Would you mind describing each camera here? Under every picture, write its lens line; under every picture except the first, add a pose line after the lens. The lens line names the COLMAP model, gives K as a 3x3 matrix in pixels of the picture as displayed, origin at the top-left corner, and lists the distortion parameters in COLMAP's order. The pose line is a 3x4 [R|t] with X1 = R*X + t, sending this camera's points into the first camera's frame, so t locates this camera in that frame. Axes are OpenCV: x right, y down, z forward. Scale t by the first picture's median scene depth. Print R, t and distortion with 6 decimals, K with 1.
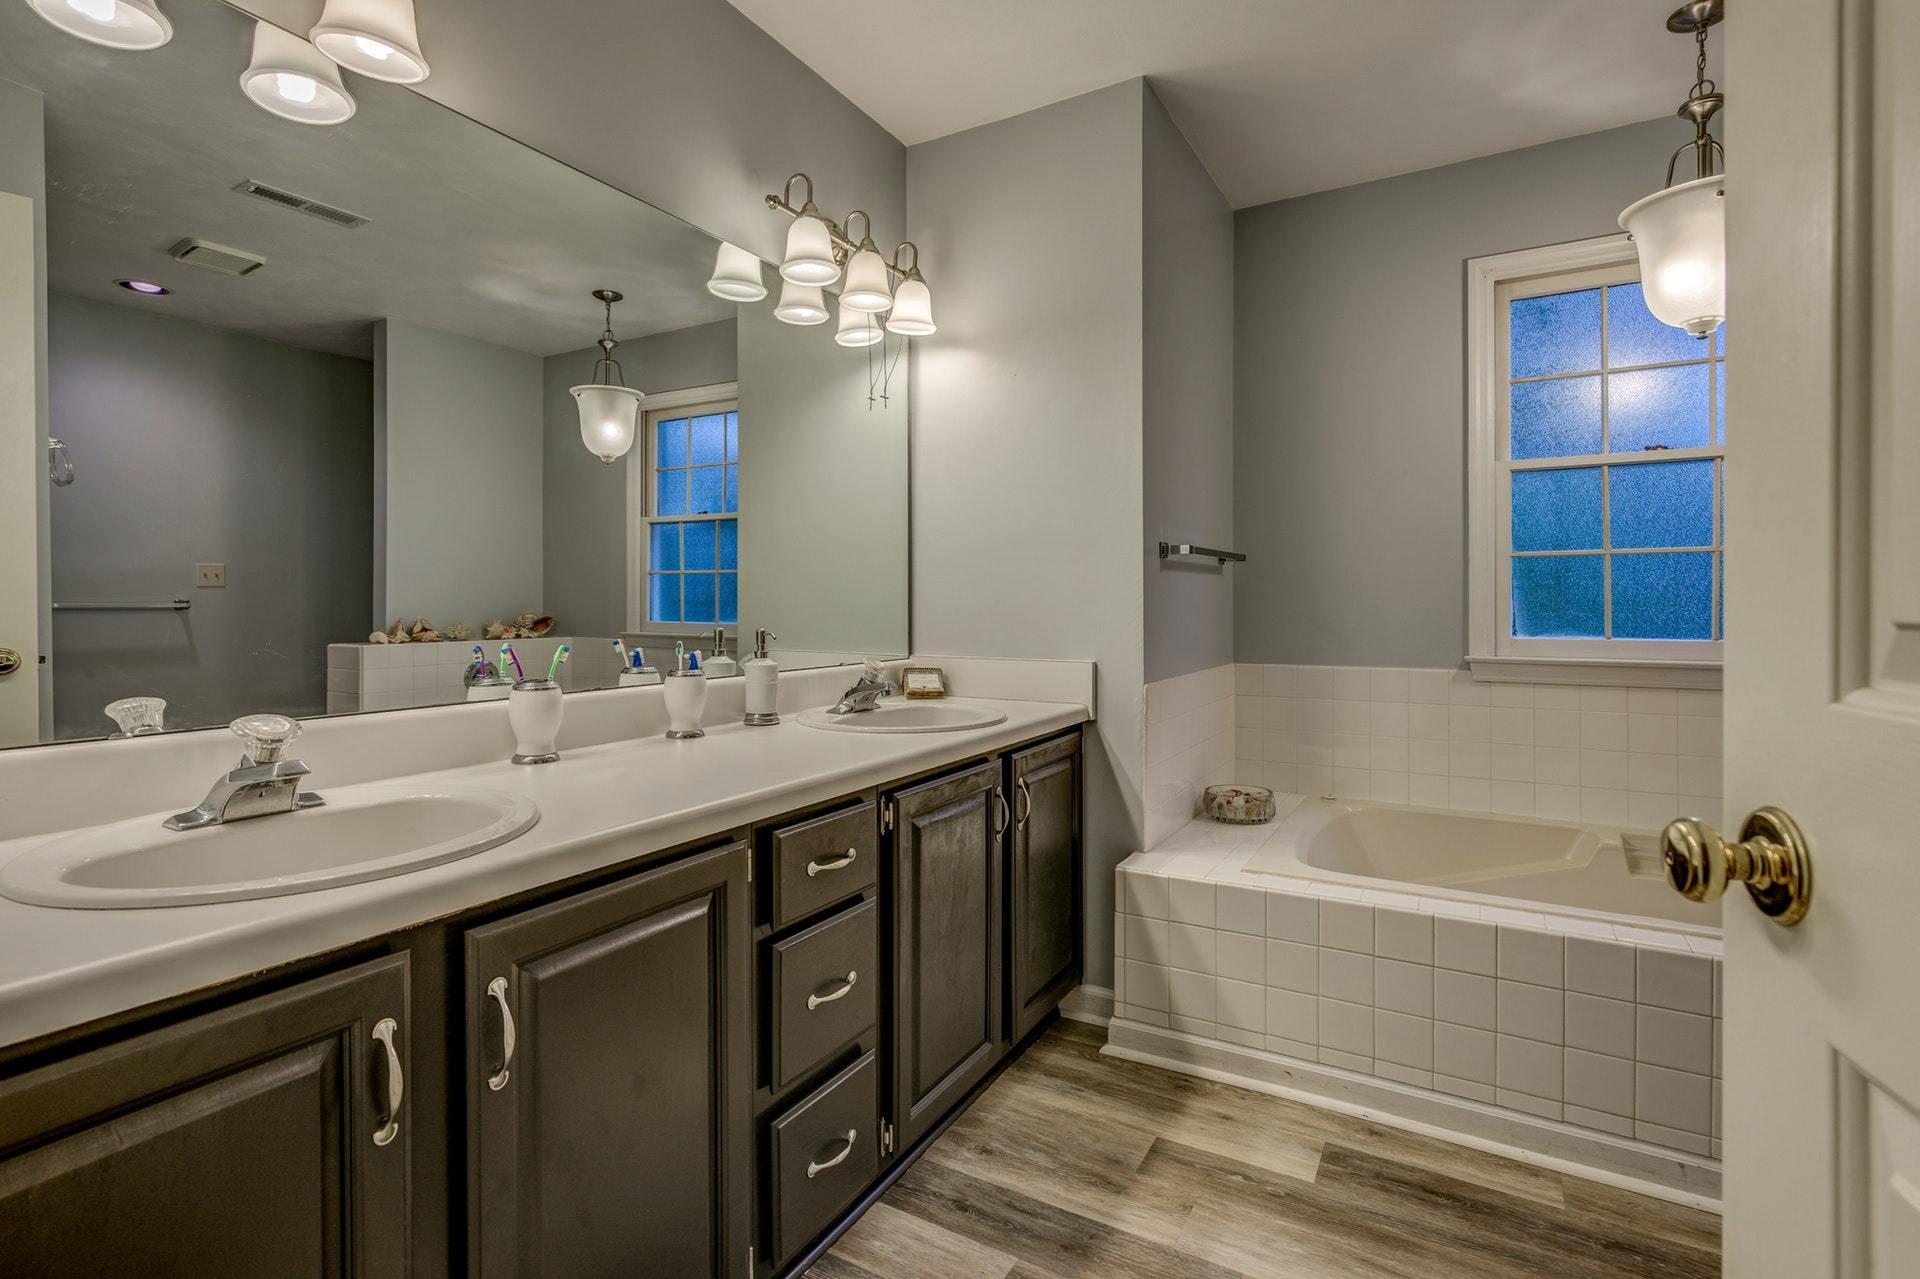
lens RADIAL K [[875.5, 0, 988.1], [0, 875.5, 624.5], [0, 0, 1]] dist [0.002821, 0.000577]
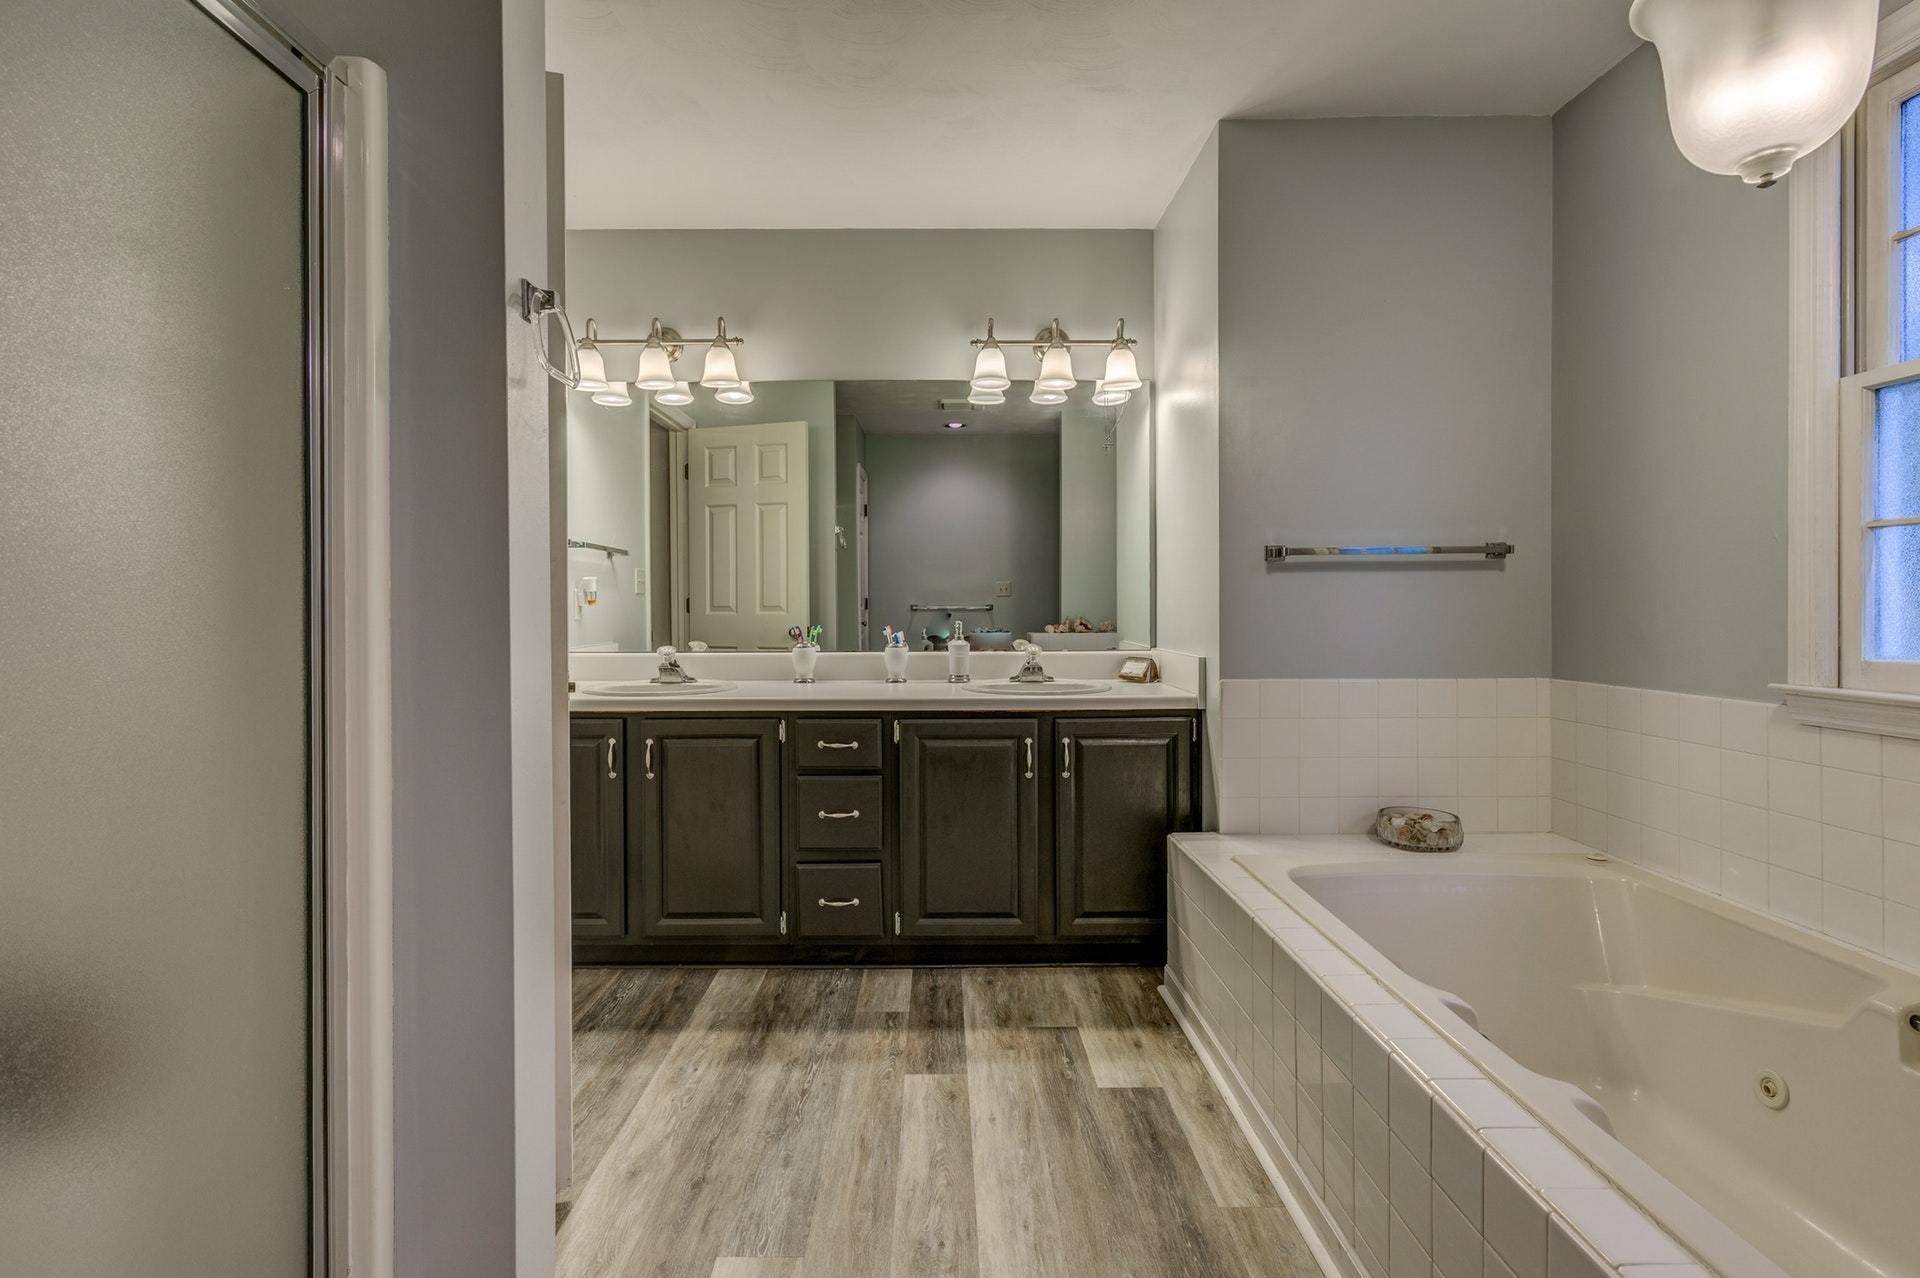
lens RADIAL K [[895.7, 0, 960.0], [0, 895.7, 639.0], [0, 0, 1]] dist [-0.003122, 0.001184]
pose [[0.512270, 0.030772, -0.858273, 1.094421], [-0.019136, 0.999519, 0.024415, -0.002823], [0.858611, 0.003917, 0.512612, 0.173826]]
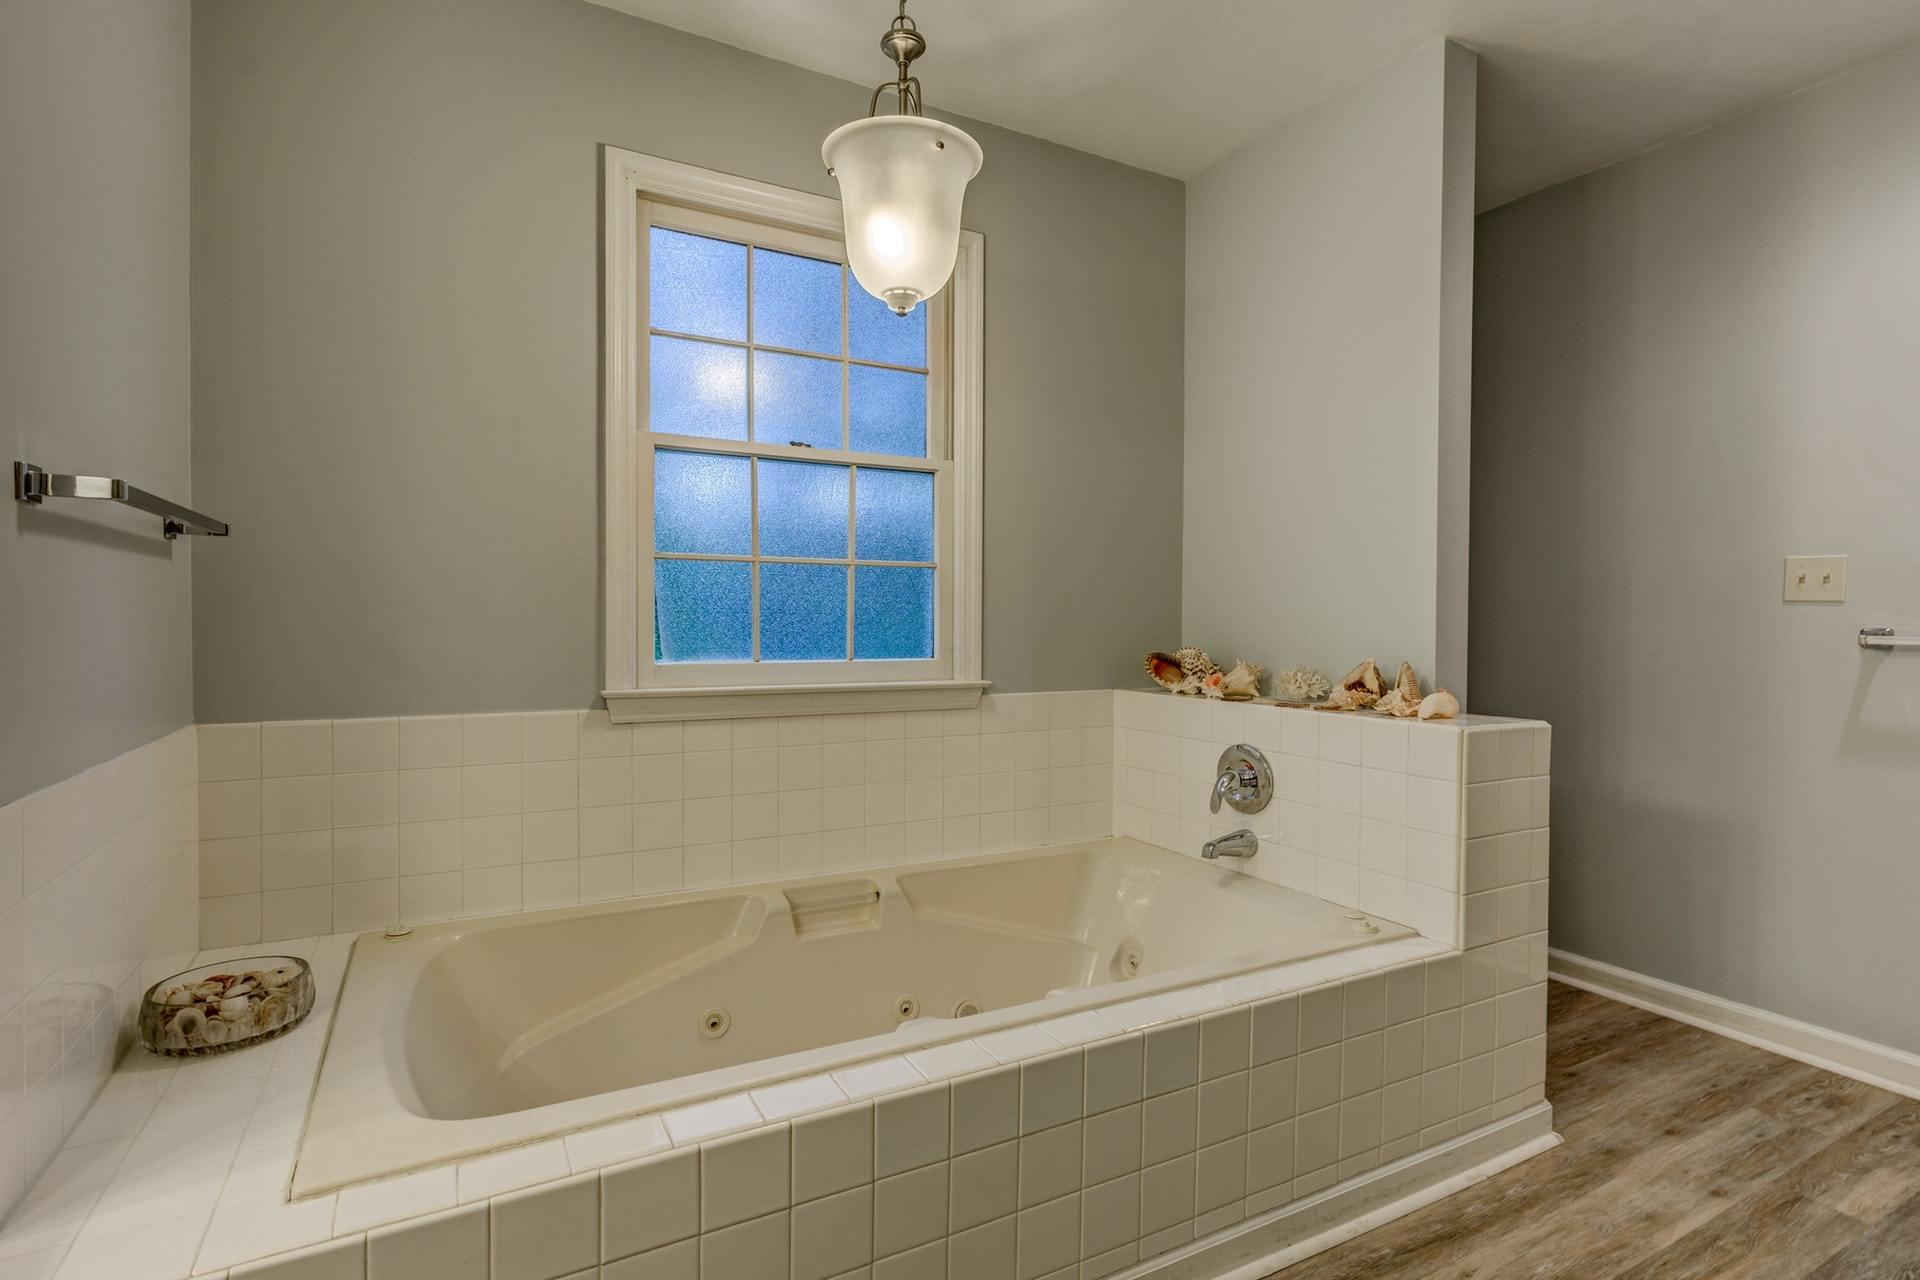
lens RADIAL K [[930.5, 0, 974.8], [0, 930.5, 634.7], [0, 0, 1]] dist [0.004650, 0.001100]
pose [[0.526528, -0.004430, 0.850146, 0.066745], [0.010691, 0.999942, -0.001411, -0.007973], [-0.850091, 0.009832, 0.526545, 0.444244]]
